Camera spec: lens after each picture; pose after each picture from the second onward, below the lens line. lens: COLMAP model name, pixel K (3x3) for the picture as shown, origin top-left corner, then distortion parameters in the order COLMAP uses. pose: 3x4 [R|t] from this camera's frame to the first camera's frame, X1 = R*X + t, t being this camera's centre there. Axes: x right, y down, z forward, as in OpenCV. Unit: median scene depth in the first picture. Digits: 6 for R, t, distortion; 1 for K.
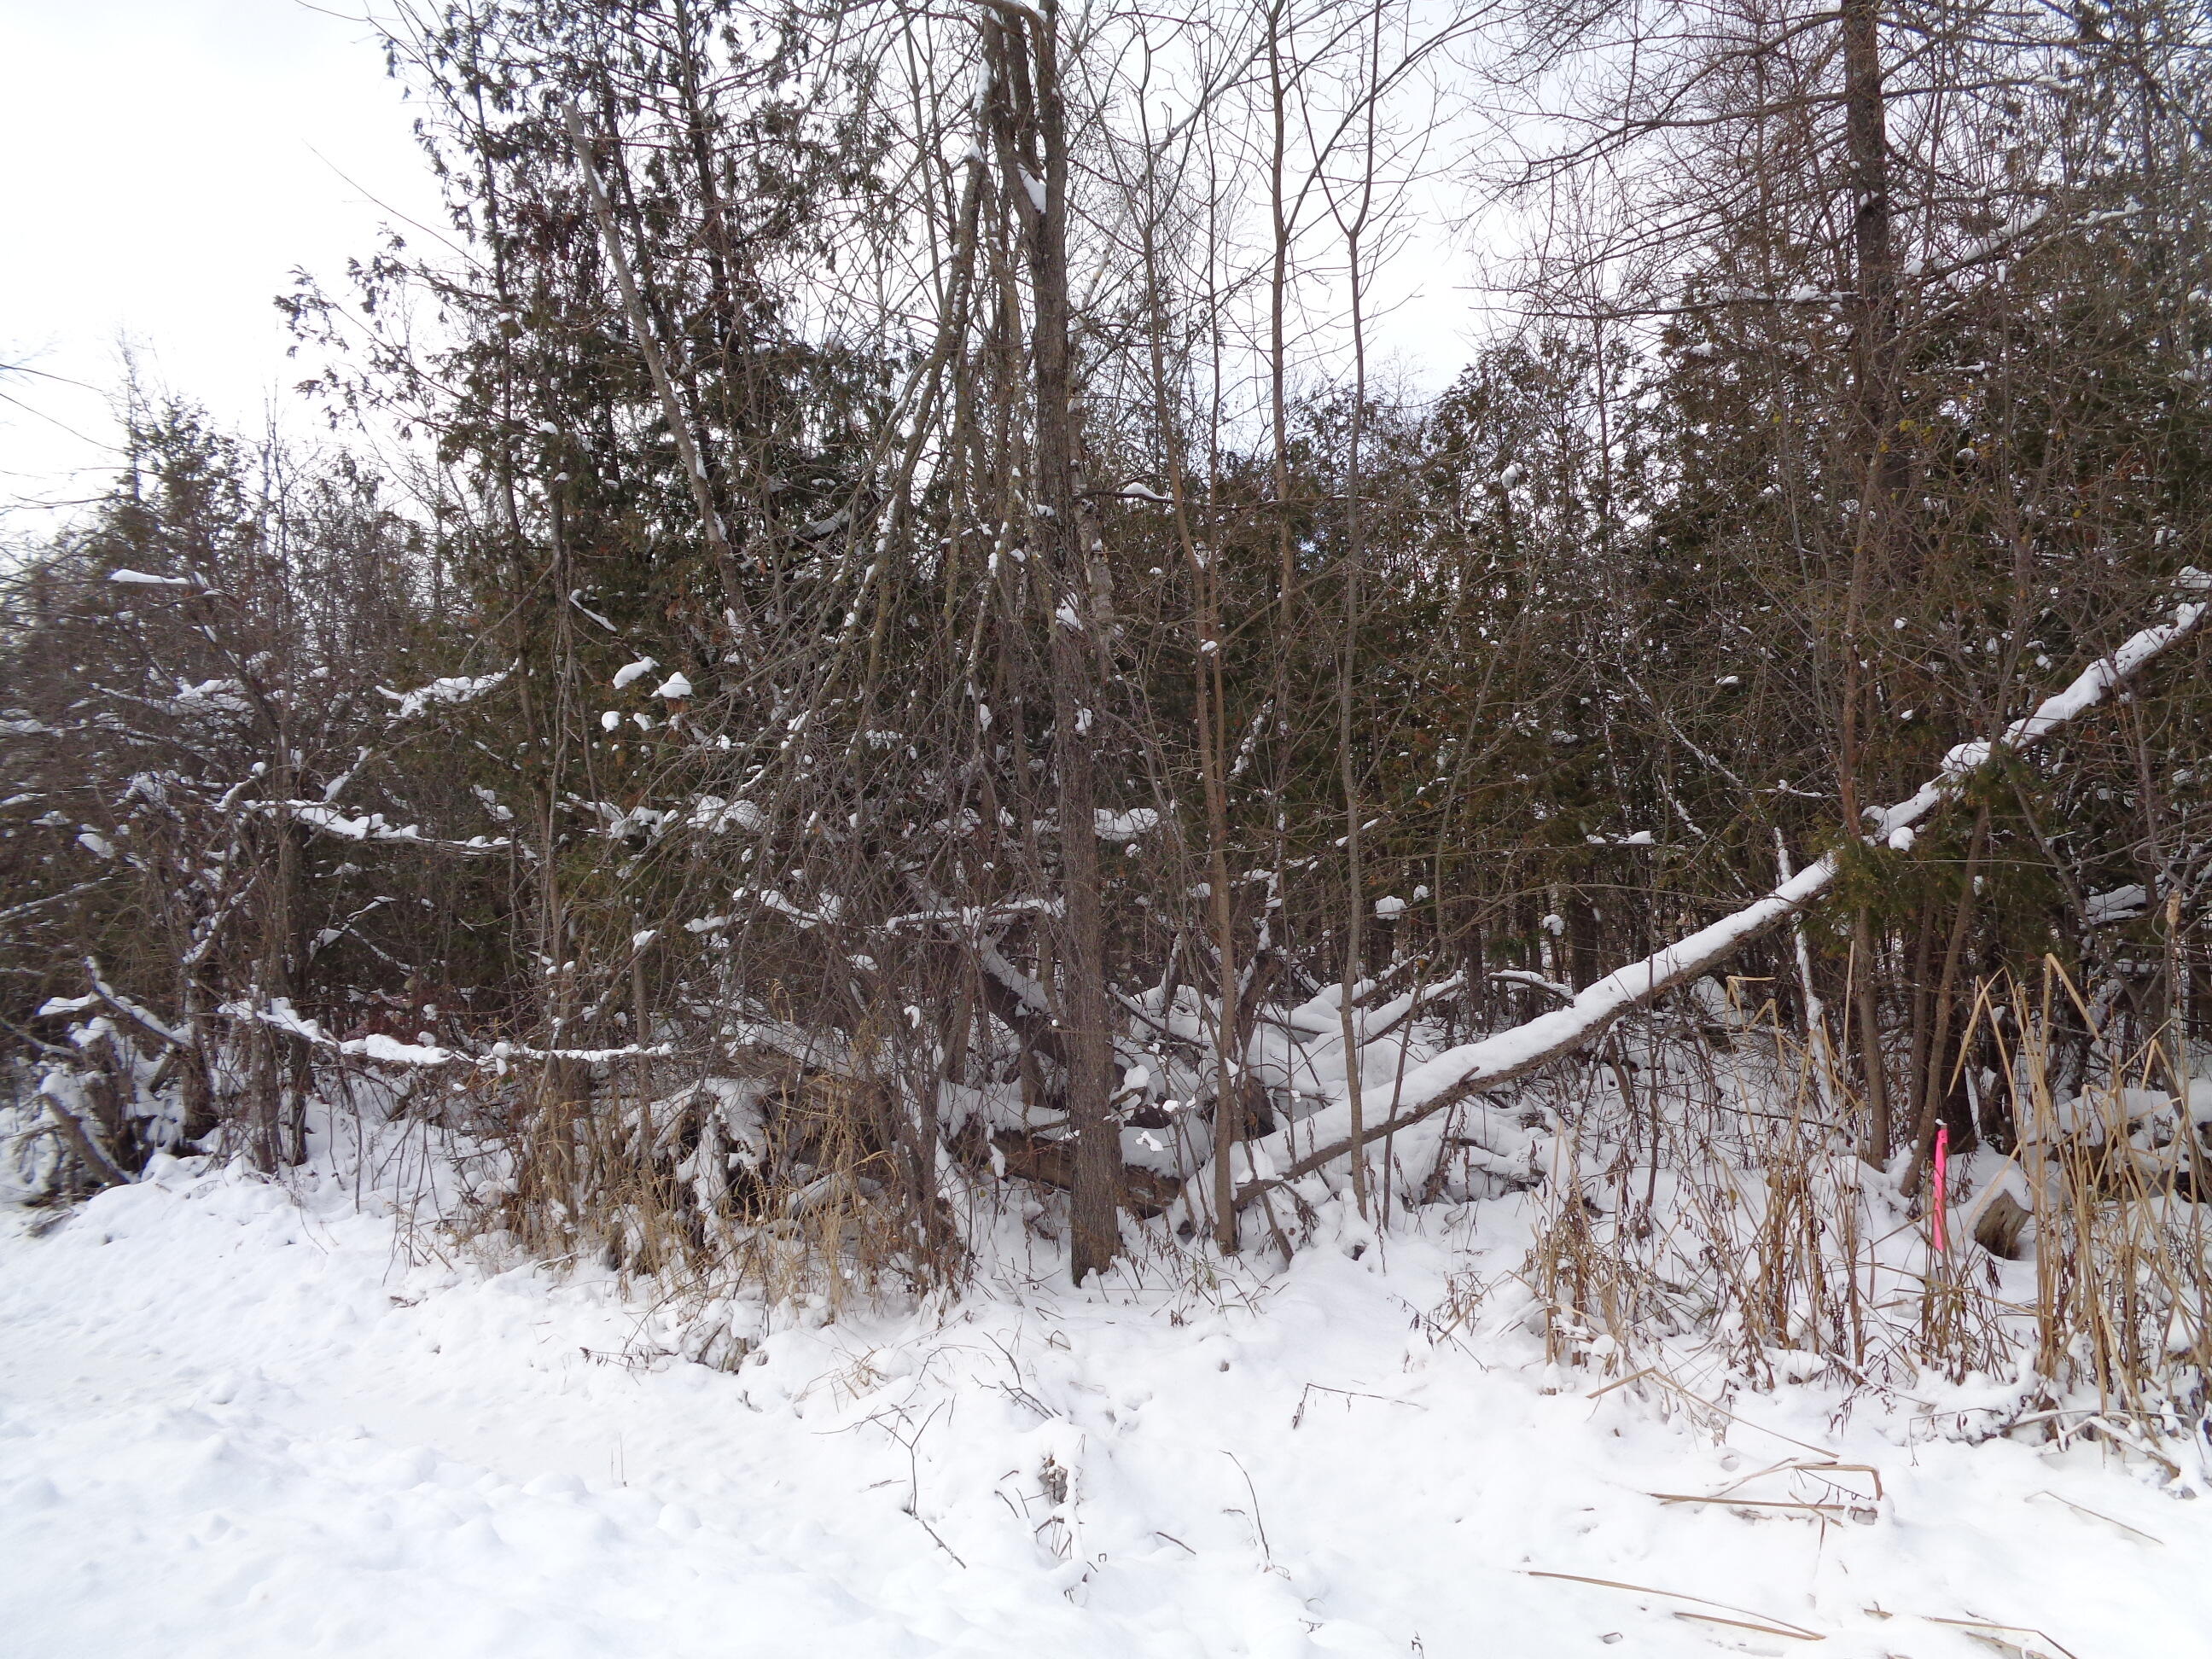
lens RADIAL K [[1642.7, 0, 1107.3], [0, 1642.7, 831.9], [0, 0, 1]] dist [-0.000230, 0.002805]
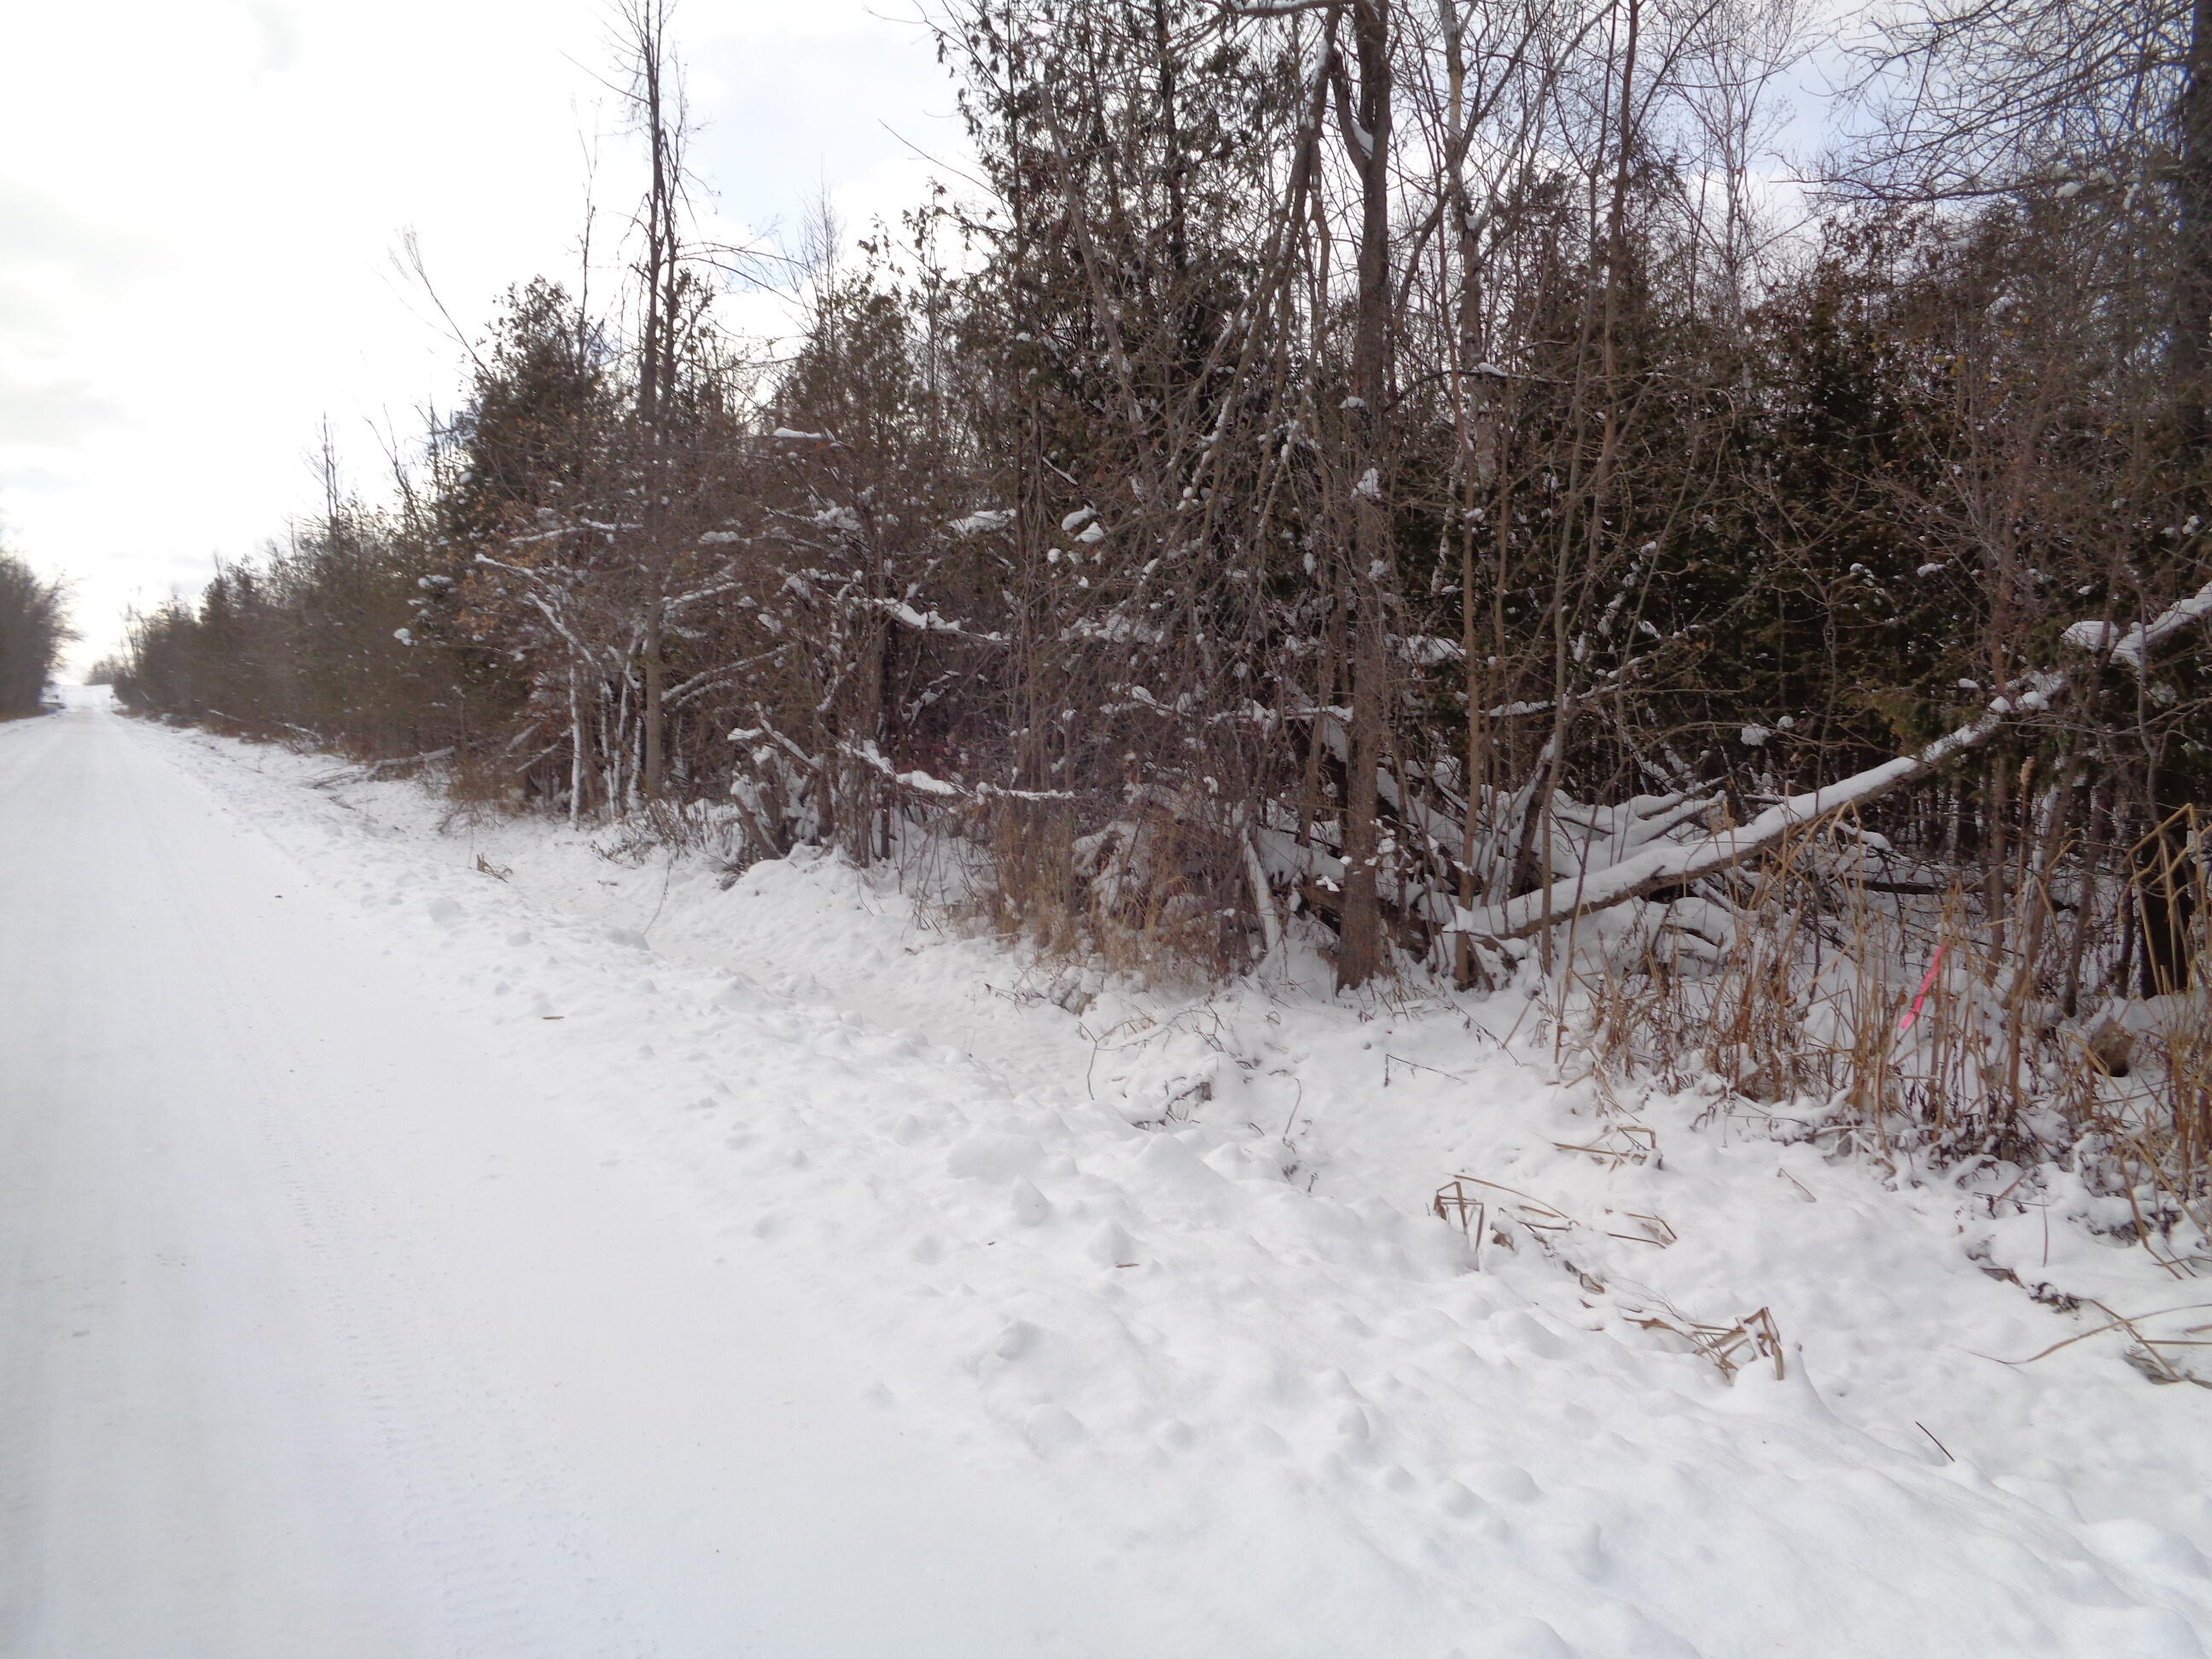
lens RADIAL K [[1642.7, 0, 1104.7], [0, 1642.7, 827.6], [0, 0, 1]] dist [-0.000230, 0.002805]
pose [[0.917715, 0.093909, -0.385981, 0.254858], [-0.044233, 0.989770, 0.135642, -0.027081], [0.394770, -0.107408, 0.912480, -0.231576]]
